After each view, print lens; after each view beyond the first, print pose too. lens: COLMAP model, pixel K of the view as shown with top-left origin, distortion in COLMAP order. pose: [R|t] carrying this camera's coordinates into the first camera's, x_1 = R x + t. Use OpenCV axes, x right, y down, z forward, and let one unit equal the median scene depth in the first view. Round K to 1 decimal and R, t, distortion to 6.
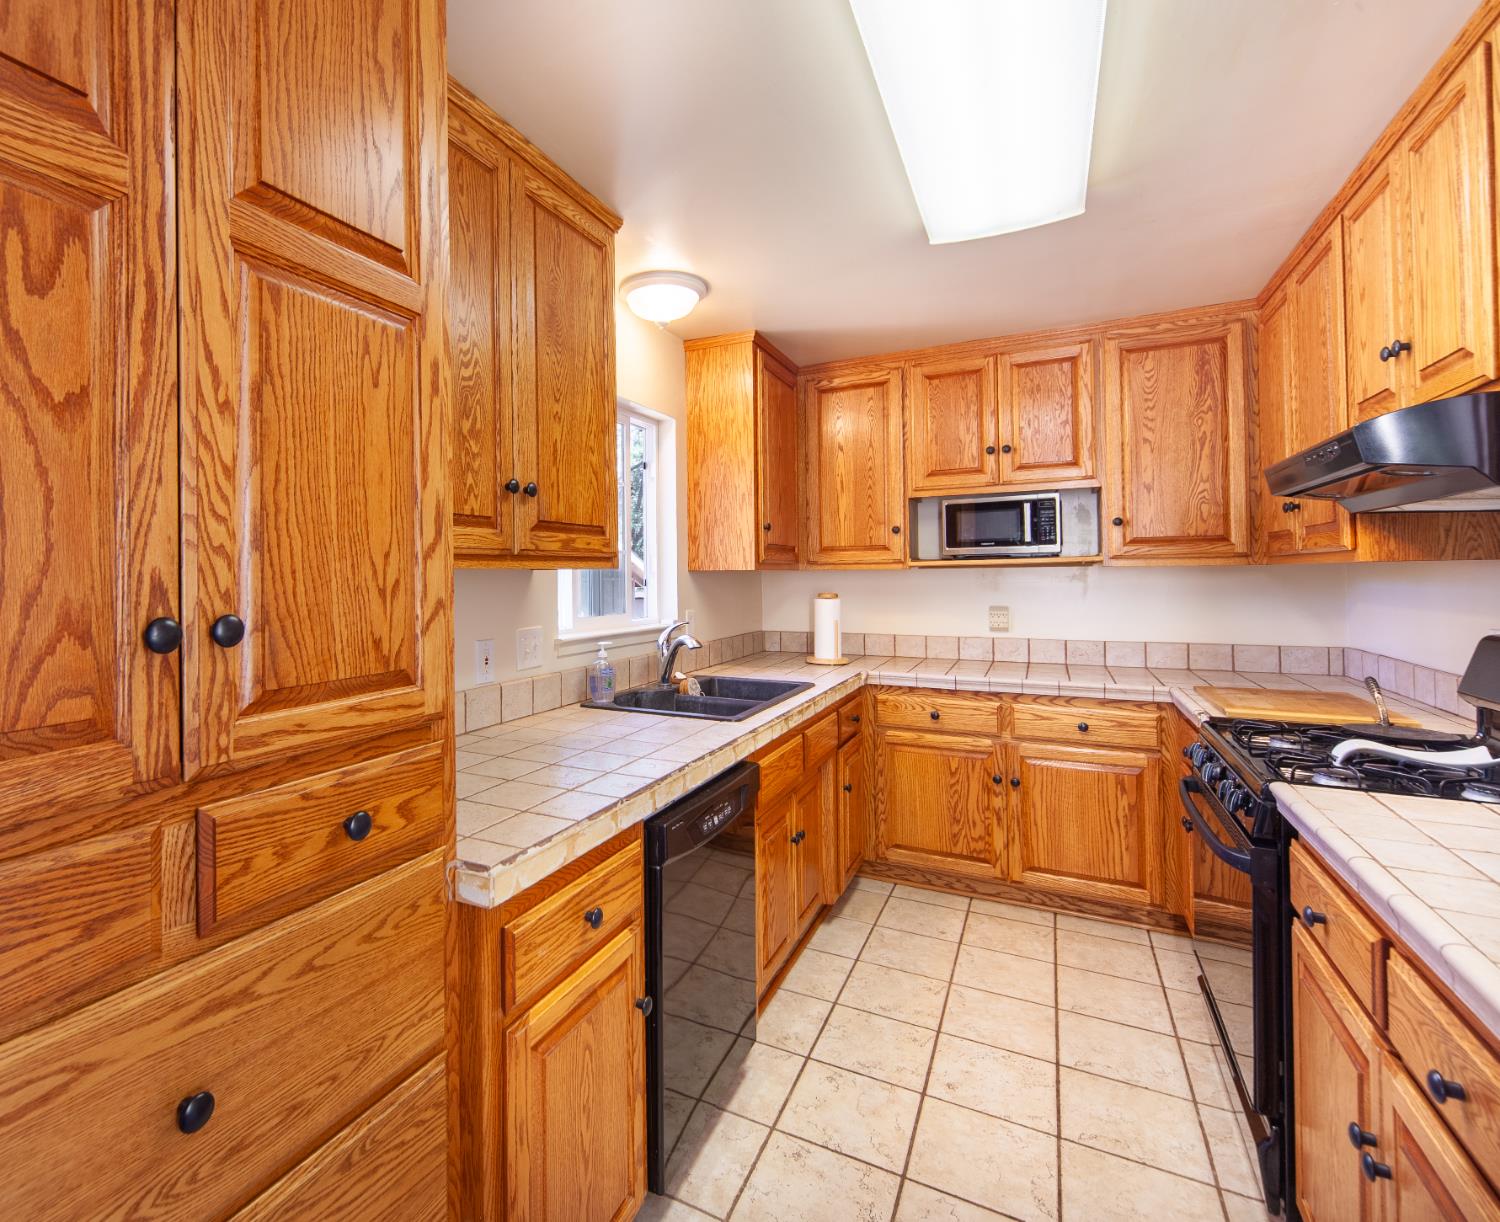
lens RADIAL K [[732.7, 0, 624.4], [0, 732.7, 563.9], [0, 0, 1]] dist [-0.000320, -0.001242]
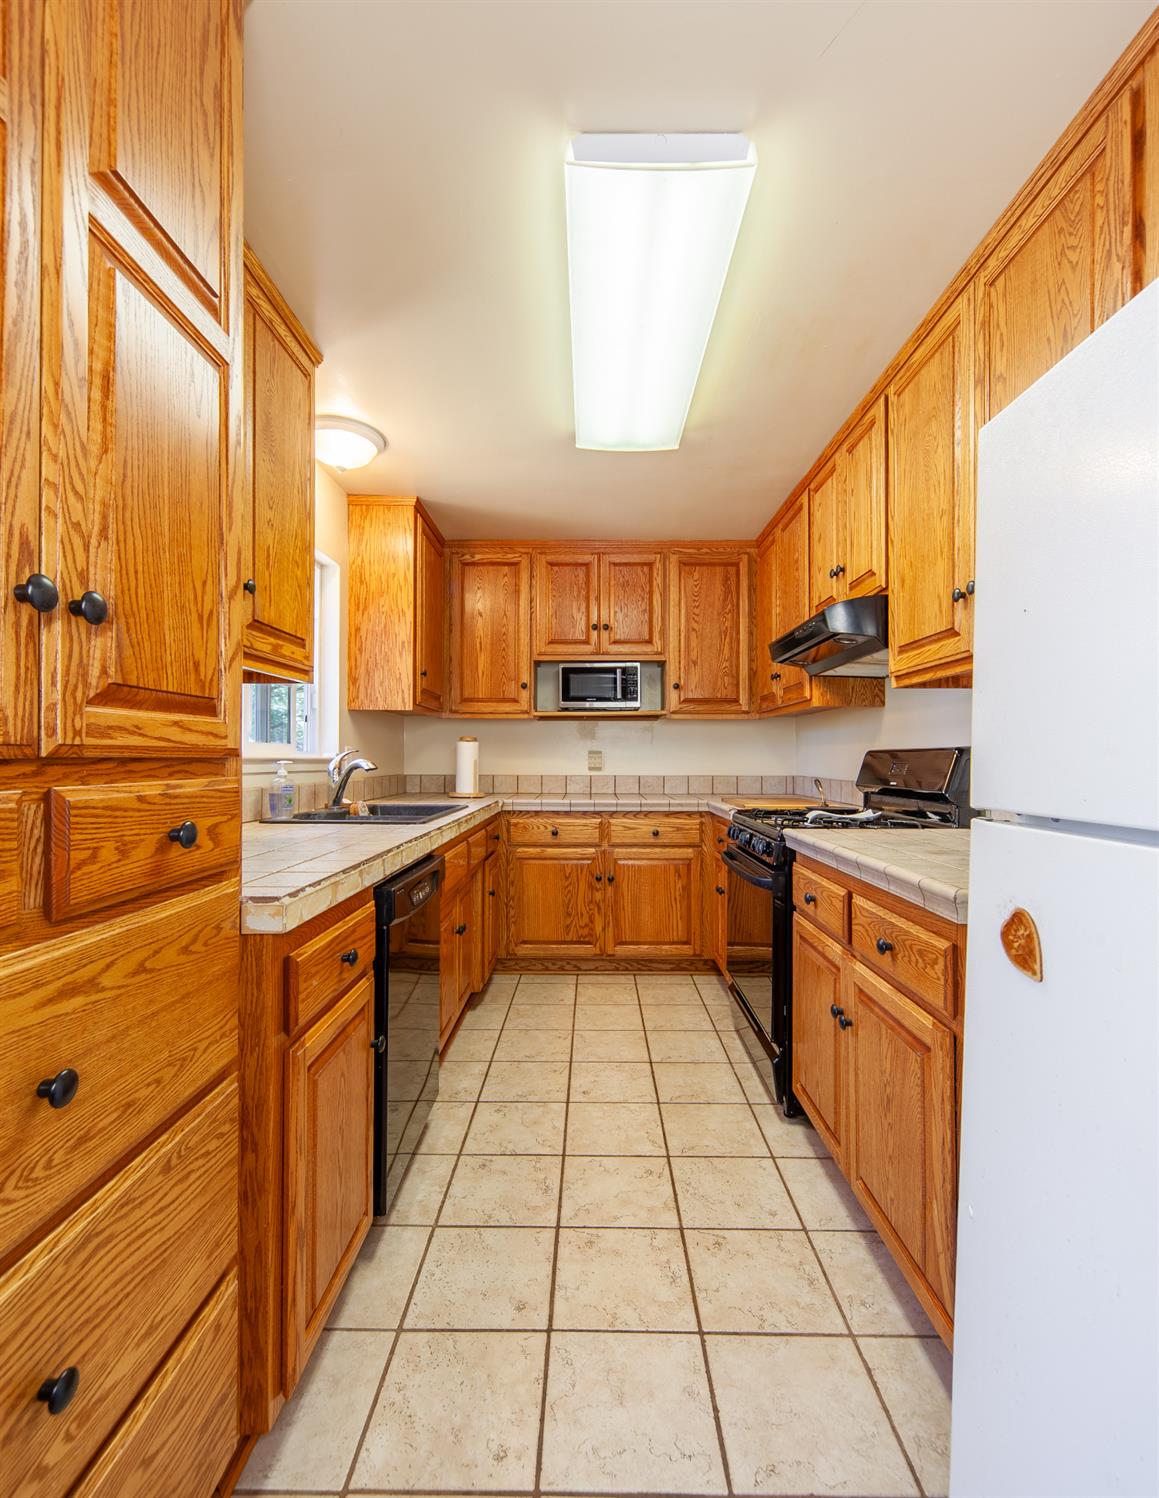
lens RADIAL K [[677.1, 0, 579.5], [0, 677.1, 749.0], [0, 0, 1]] dist [-0.001247, -0.001313]
pose [[0.874632, 0.017823, 0.484460, -0.174669], [-0.018551, 0.999823, -0.003291, 0.117242], [-0.484432, -0.006109, 0.874807, -0.050134]]
